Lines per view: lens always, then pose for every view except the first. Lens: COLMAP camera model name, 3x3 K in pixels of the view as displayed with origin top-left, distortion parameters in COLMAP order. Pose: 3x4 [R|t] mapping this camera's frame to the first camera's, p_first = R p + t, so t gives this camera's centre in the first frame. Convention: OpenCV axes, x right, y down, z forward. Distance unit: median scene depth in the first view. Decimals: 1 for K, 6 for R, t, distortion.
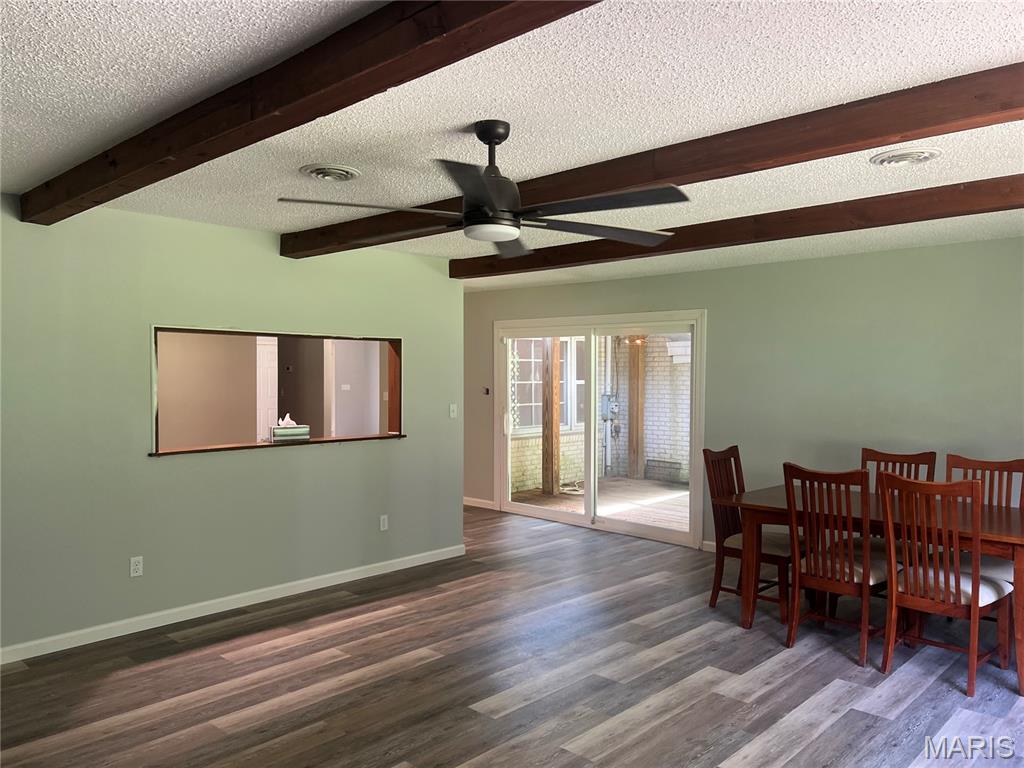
lens RADIAL K [[769.4, 0, 512.7], [0, 769.4, 385.4], [0, 0, 1]] dist [0.072093, -0.076886]
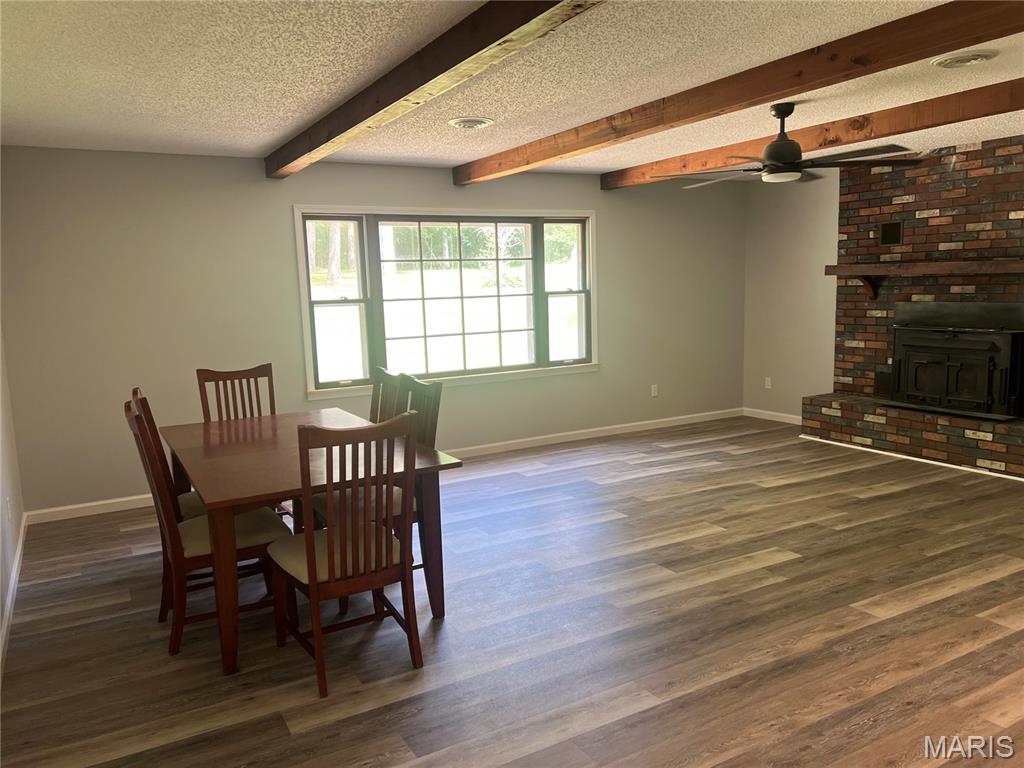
lens RADIAL K [[769.4, 0, 506.1], [0, 769.4, 385.0], [0, 0, 1]] dist [0.072093, -0.076886]
pose [[-0.952009, -0.011401, 0.305859, 0.011455], [0.032517, 0.989883, 0.138109, -0.017909], [-0.304339, 0.141427, -0.942006, 2.129418]]
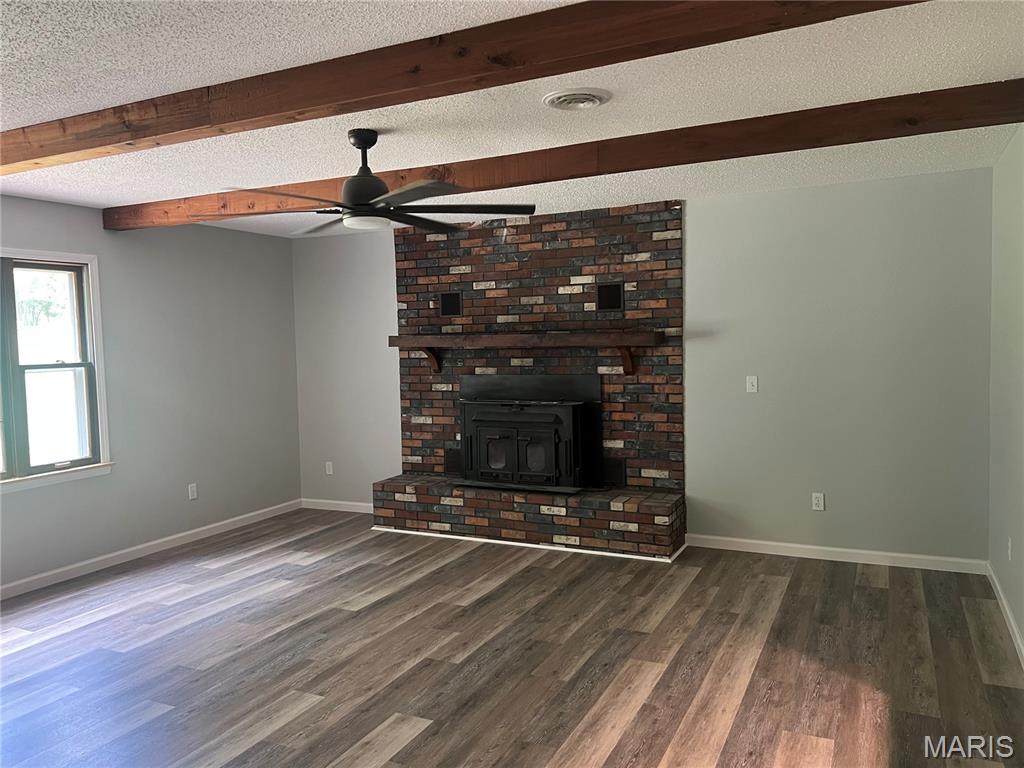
lens RADIAL K [[769.4, 0, 510.1], [0, 769.4, 384.0], [0, 0, 1]] dist [0.072093, -0.076886]
pose [[-0.957201, 0.039595, -0.286703, 0.091169], [0.021894, 0.997665, 0.064686, -0.017283], [0.288595, 0.055640, -0.955833, 1.774022]]
